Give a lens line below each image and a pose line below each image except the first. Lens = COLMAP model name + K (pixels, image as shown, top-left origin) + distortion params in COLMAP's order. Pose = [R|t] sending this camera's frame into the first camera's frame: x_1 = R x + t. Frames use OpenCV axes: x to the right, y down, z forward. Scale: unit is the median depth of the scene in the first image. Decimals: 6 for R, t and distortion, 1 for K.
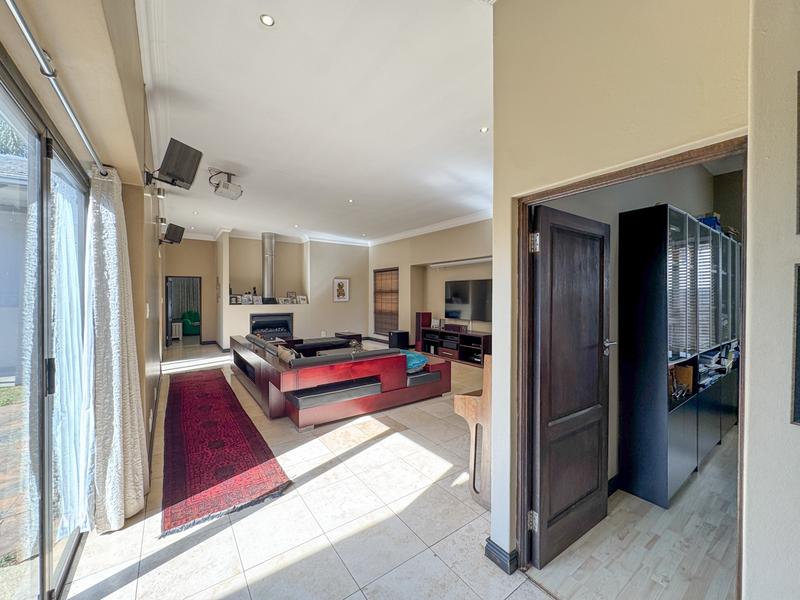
lens RADIAL K [[317.8, 0, 402.2], [0, 317.8, 298.9], [0, 0, 1]] dist [-0.003409, 0.000676]
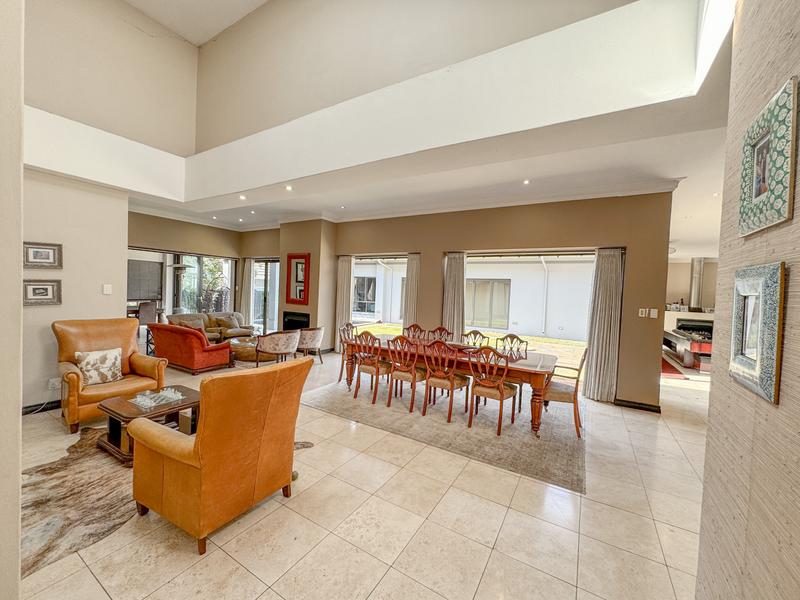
lens RADIAL K [[317.8, 0, 399.6], [0, 317.8, 297.7], [0, 0, 1]] dist [-0.003409, 0.000676]
pose [[0.394348, 0.035520, -0.918275, 0.289189], [-0.052909, 0.998473, 0.015901, 0.000352], [0.917437, 0.042314, 0.395625, -0.614434]]
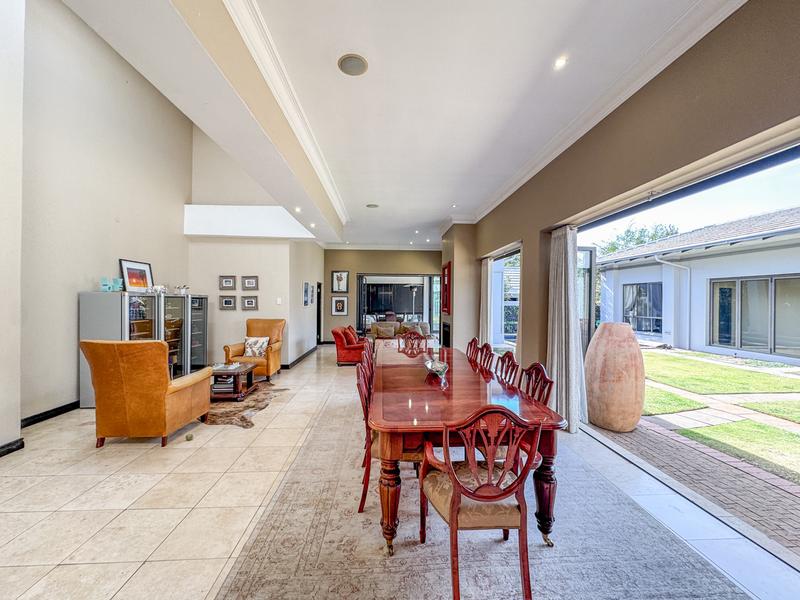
lens RADIAL K [[317.8, 0, 397.7], [0, 317.8, 299.5], [0, 0, 1]] dist [-0.003409, 0.000676]
pose [[-0.546184, -0.006975, -0.837636, 0.168931], [-0.019153, 0.999808, 0.004163, 0.005720], [0.837446, 0.018317, -0.546213, -0.173811]]
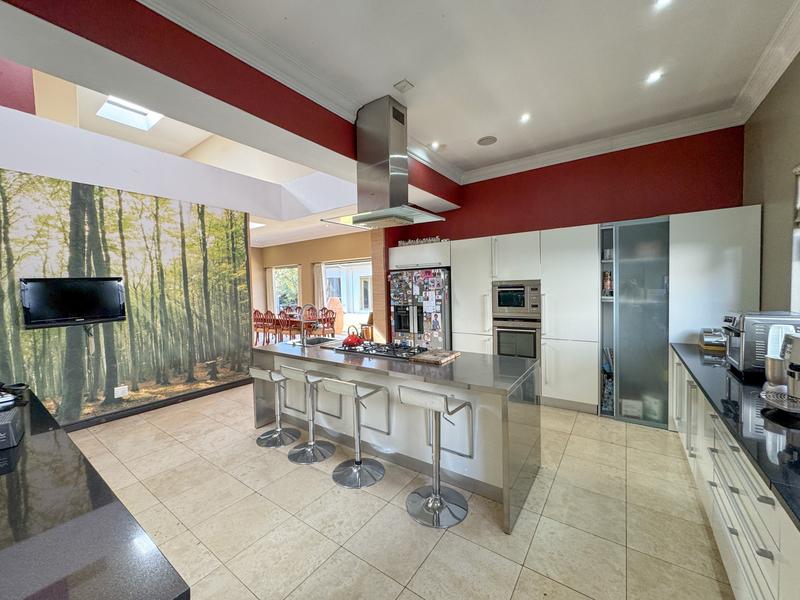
lens RADIAL K [[317.8, 0, 397.9], [0, 317.8, 297.8], [0, 0, 1]] dist [-0.003409, 0.000676]
pose [[0.309181, 0.024416, -0.950690, 0.923872], [0.010234, 0.999527, 0.028998, 0.004728], [0.950948, -0.018695, 0.308785, -0.313660]]
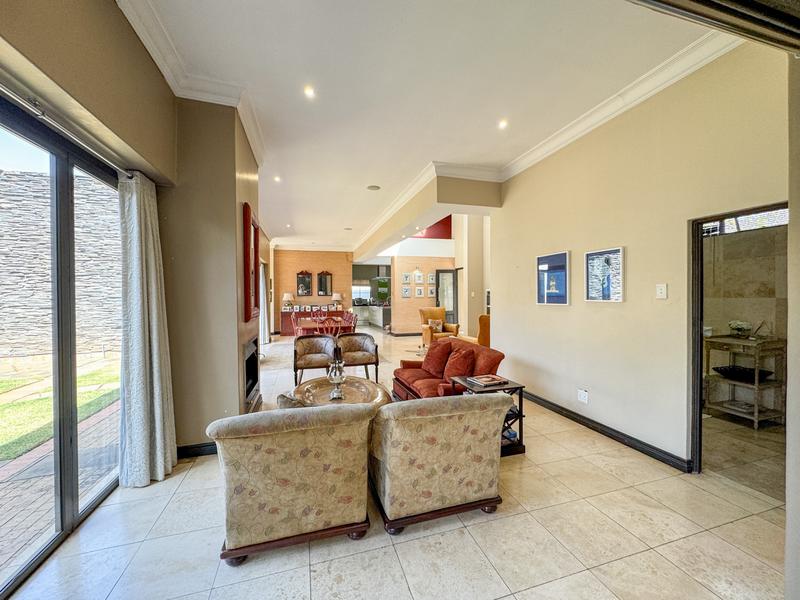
lens RADIAL K [[317.8, 0, 399.7], [0, 317.8, 299.4], [0, 0, 1]] dist [-0.003409, 0.000676]
pose [[0.327486, -0.016831, 0.944706, -0.937853], [0.018348, 0.999766, 0.011451, 0.018696], [-0.944678, 0.013583, 0.327718, -0.840820]]
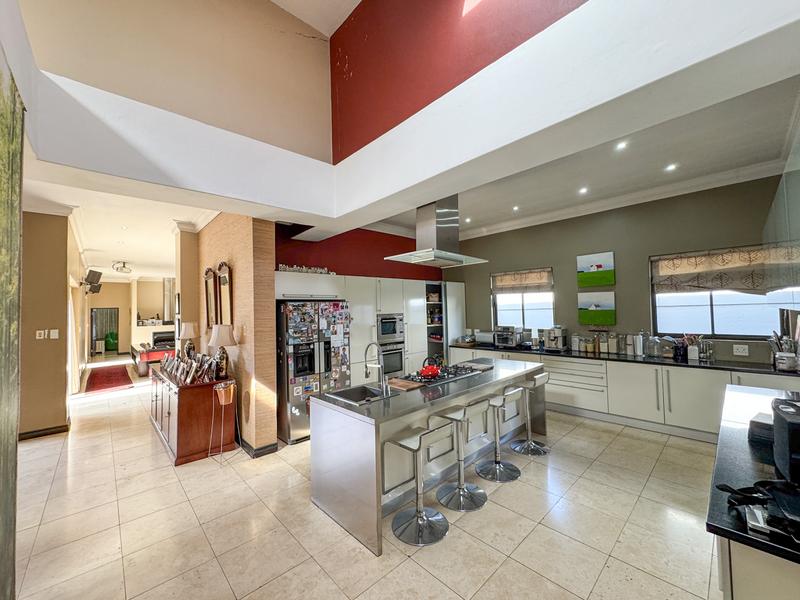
lens RADIAL K [[317.8, 0, 399.6], [0, 317.8, 300.3], [0, 0, 1]] dist [-0.003409, 0.000676]
pose [[0.991999, -0.022629, 0.124197, 0.477537], [0.028259, 0.998642, -0.043759, -0.003818], [-0.123039, 0.046919, 0.991292, -0.615548]]
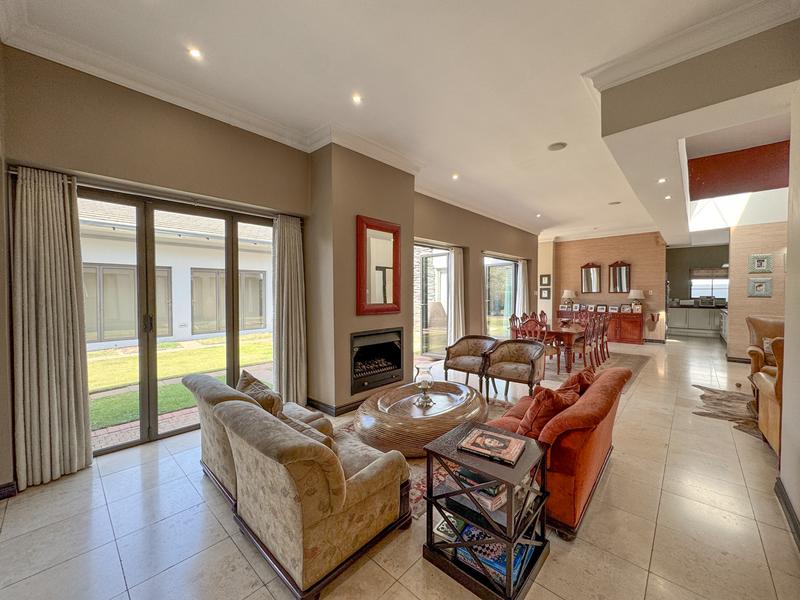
lens RADIAL K [[317.8, 0, 400.5], [0, 317.8, 296.9], [0, 0, 1]] dist [-0.003409, 0.000676]
pose [[0.980679, -0.006244, 0.195524, -0.678951], [0.006234, 0.999980, 0.000665, 0.021079], [-0.195524, 0.000566, 0.980699, -0.994014]]
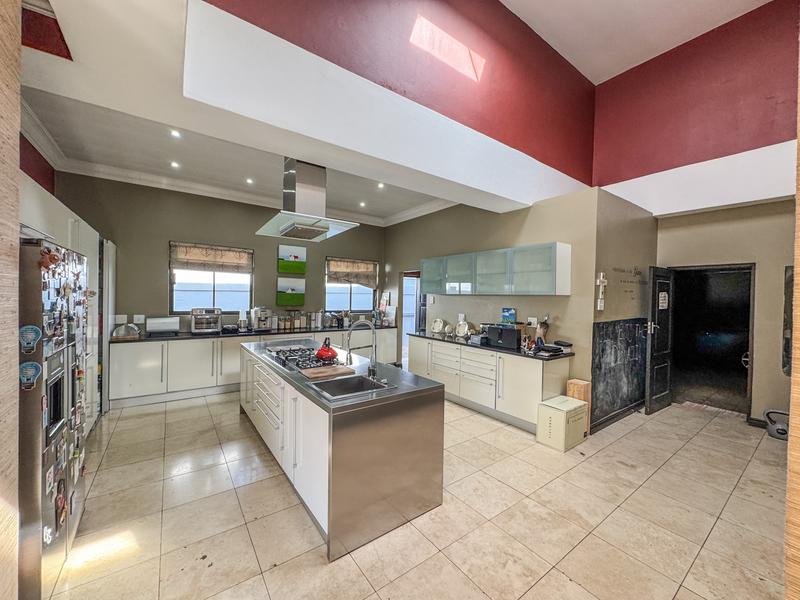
lens RADIAL K [[317.8, 0, 400.8], [0, 317.8, 300.8], [0, 0, 1]] dist [-0.003409, 0.000676]
pose [[0.001167, -0.017489, 0.999846, 0.219266], [-0.004251, 0.999838, 0.017494, 0.001951], [-0.999990, -0.004270, 0.001092, -0.329693]]
